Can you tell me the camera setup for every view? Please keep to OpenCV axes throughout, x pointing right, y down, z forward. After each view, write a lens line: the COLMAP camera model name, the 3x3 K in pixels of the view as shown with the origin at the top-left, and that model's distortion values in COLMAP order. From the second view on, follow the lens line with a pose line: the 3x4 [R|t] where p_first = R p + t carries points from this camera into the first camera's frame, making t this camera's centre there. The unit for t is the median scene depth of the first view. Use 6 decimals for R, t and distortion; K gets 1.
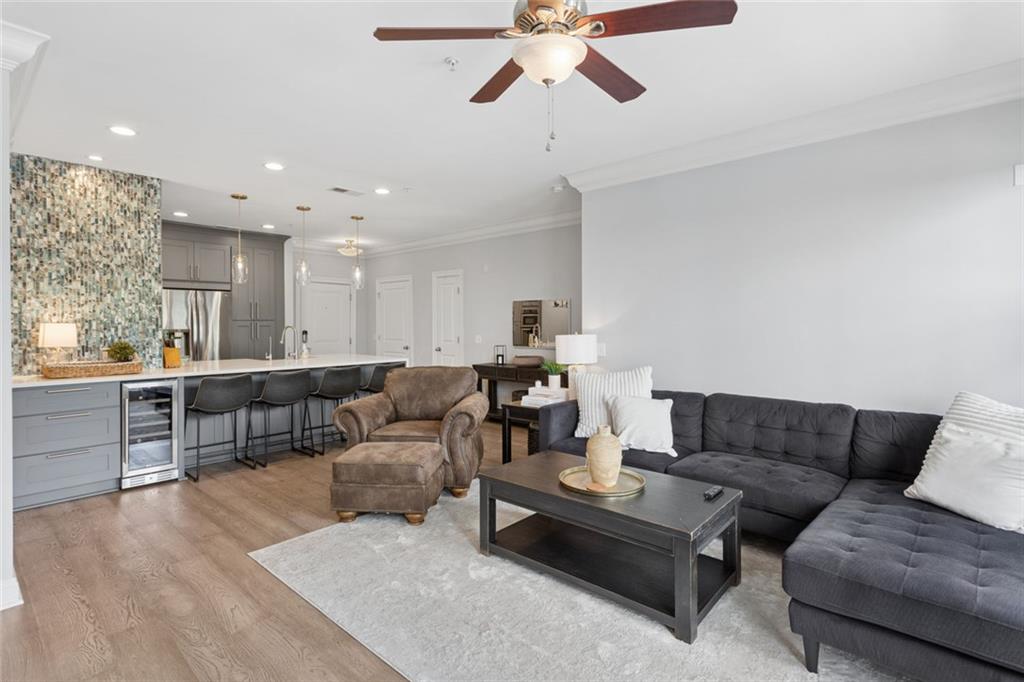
lens RADIAL K [[494.8, 0, 508.5], [0, 494.8, 325.4], [0, 0, 1]] dist [0.005840, 0.000167]
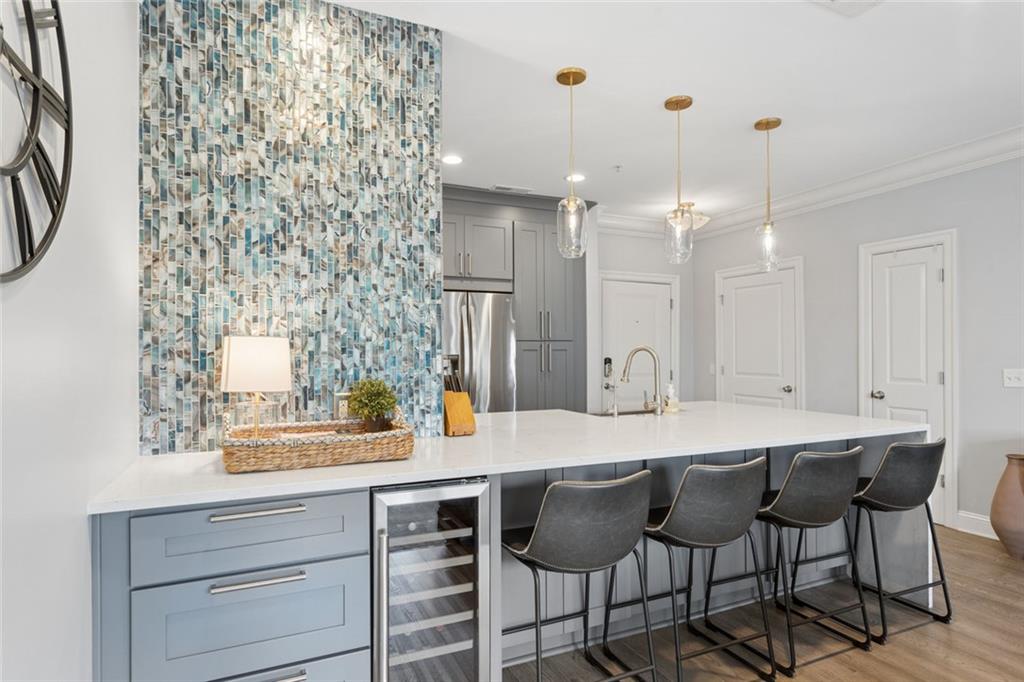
lens RADIAL K [[575.3, 0, 513.5], [0, 575.3, 344.5], [0, 0, 1]] dist [-0.003049, 0.001249]
pose [[0.914624, -0.006468, -0.404254, -0.451981], [0.000460, 0.999888, -0.014957, 0.009253], [0.404305, 0.013494, 0.914525, 0.575829]]
